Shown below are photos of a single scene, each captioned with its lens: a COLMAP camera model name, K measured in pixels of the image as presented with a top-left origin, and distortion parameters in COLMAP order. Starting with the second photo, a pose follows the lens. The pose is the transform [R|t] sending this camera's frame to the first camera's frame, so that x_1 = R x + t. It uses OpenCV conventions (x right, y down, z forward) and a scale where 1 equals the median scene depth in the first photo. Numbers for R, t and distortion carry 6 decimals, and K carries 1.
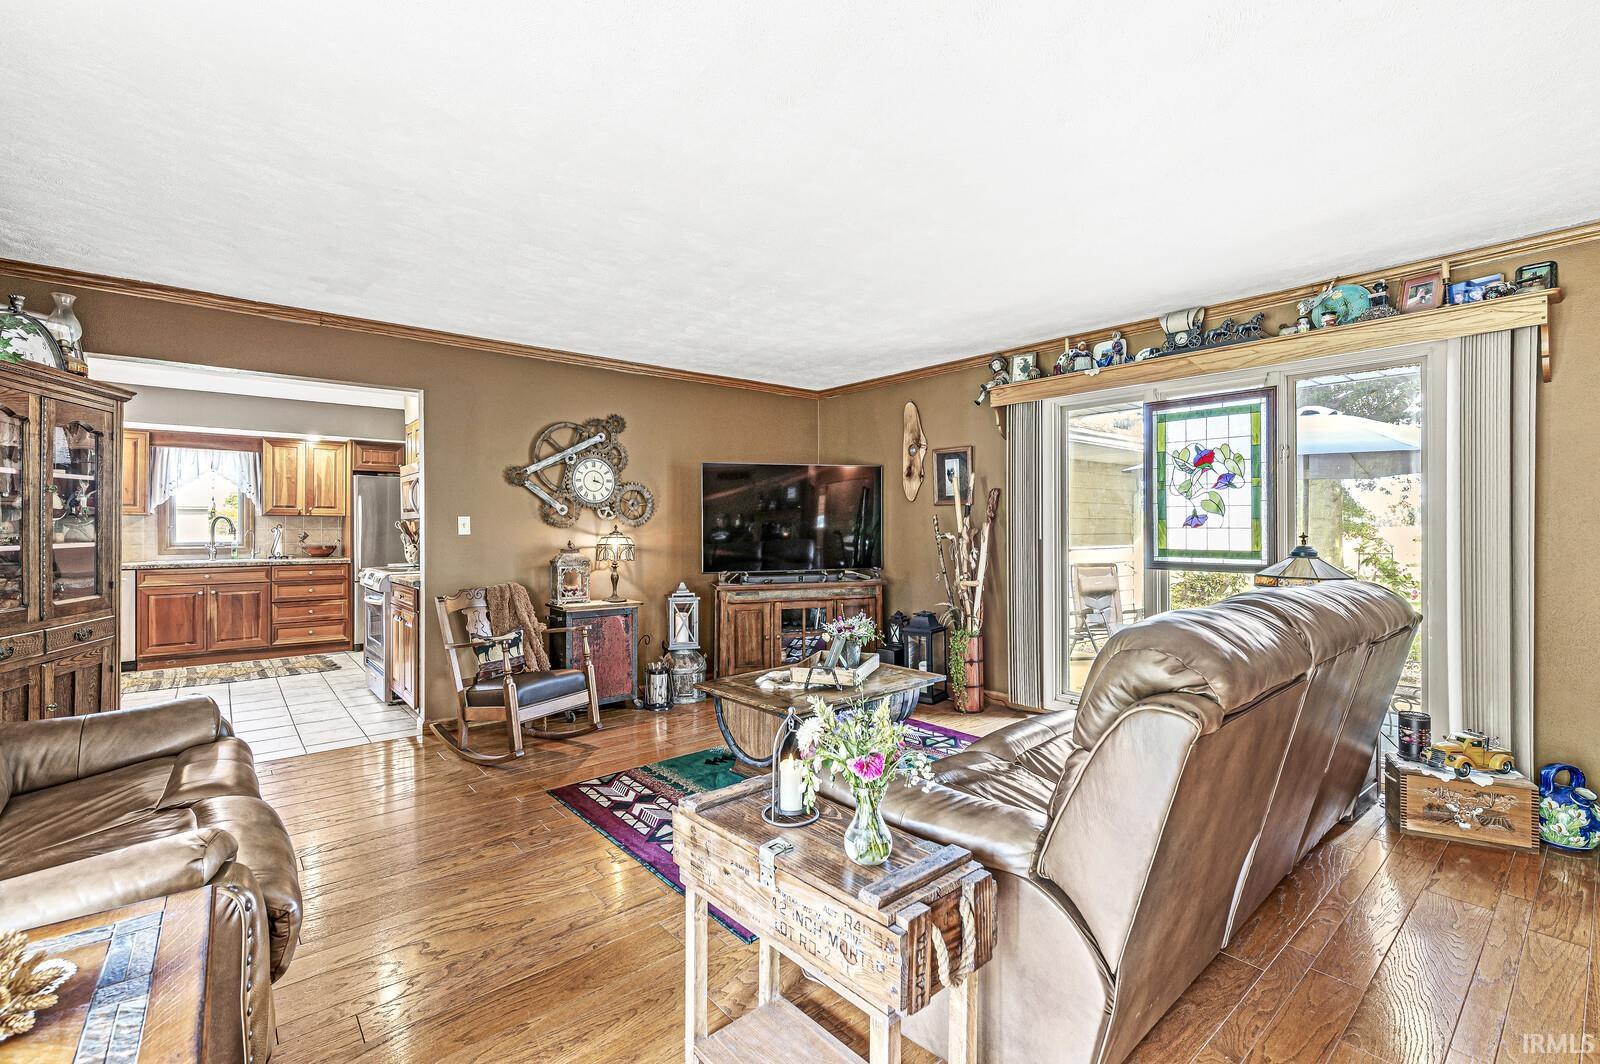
lens RADIAL K [[708.0, 0, 807.6], [0, 708.0, 528.7], [0, 0, 1]] dist [0.004291, -0.000016]
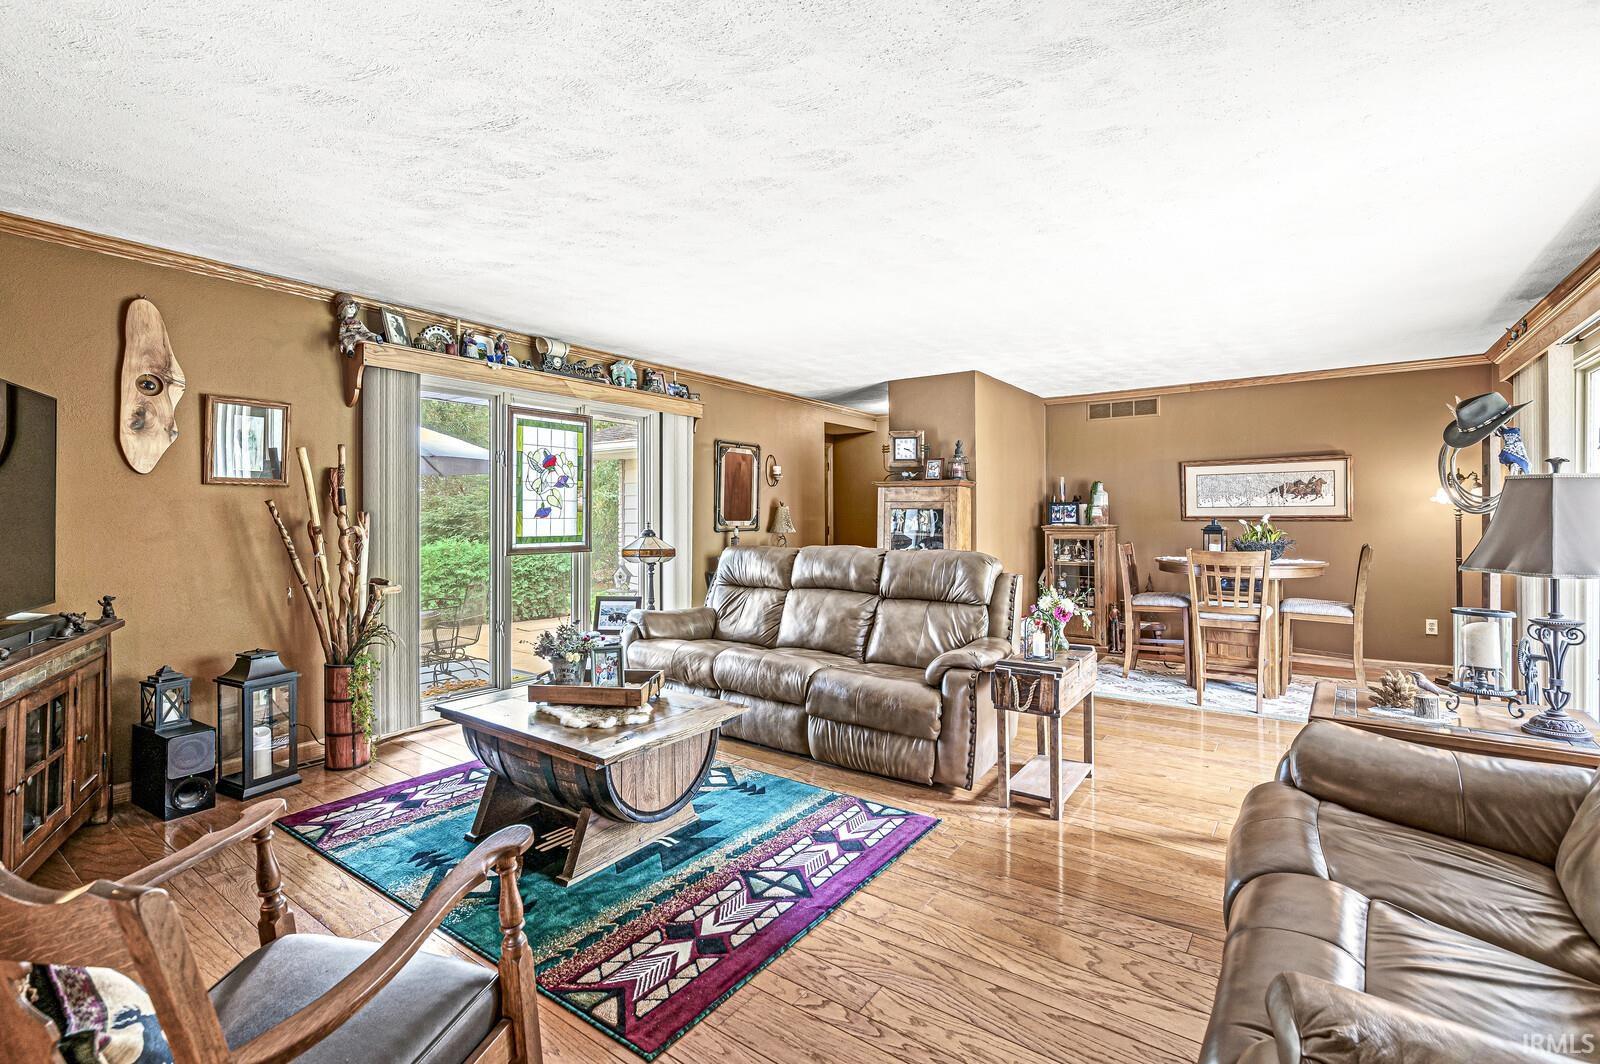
lens RADIAL K [[708.0, 0, 803.4], [0, 708.0, 512.4], [0, 0, 1]] dist [0.004291, -0.000016]
pose [[-0.233717, 0.007137, 0.972278, -0.758933], [0.005964, 0.999965, -0.005907, -0.001416], [-0.972286, 0.004418, -0.233751, 0.883482]]
